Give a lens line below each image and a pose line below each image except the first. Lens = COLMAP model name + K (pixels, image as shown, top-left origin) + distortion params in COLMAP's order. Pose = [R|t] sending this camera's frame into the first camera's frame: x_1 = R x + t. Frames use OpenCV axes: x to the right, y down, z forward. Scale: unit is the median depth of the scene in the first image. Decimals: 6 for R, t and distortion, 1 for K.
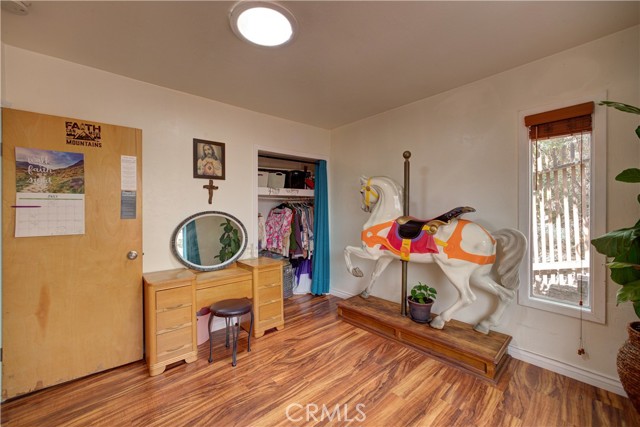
lens RADIAL K [[251.0, 0, 321.8], [0, 251.0, 212.7], [0, 0, 1]] dist [-0.017320, 0.002629]
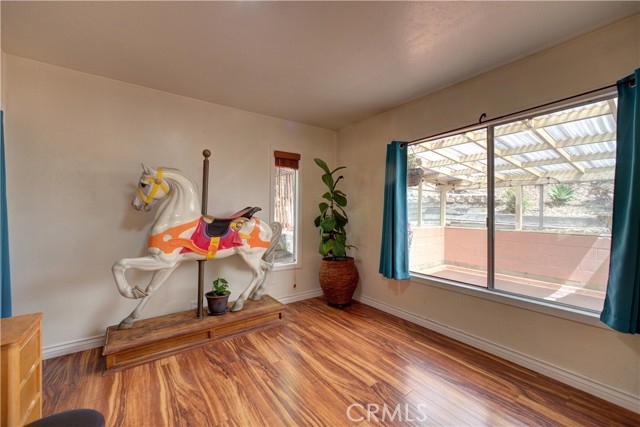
lens RADIAL K [[251.0, 0, 317.6], [0, 251.0, 211.9], [0, 0, 1]] dist [-0.017320, 0.002629]
pose [[0.109094, 0.002851, 0.994027, -0.642231], [0.001432, 0.999994, -0.003025, 0.006017], [-0.994030, 0.001753, 0.109090, 0.486288]]
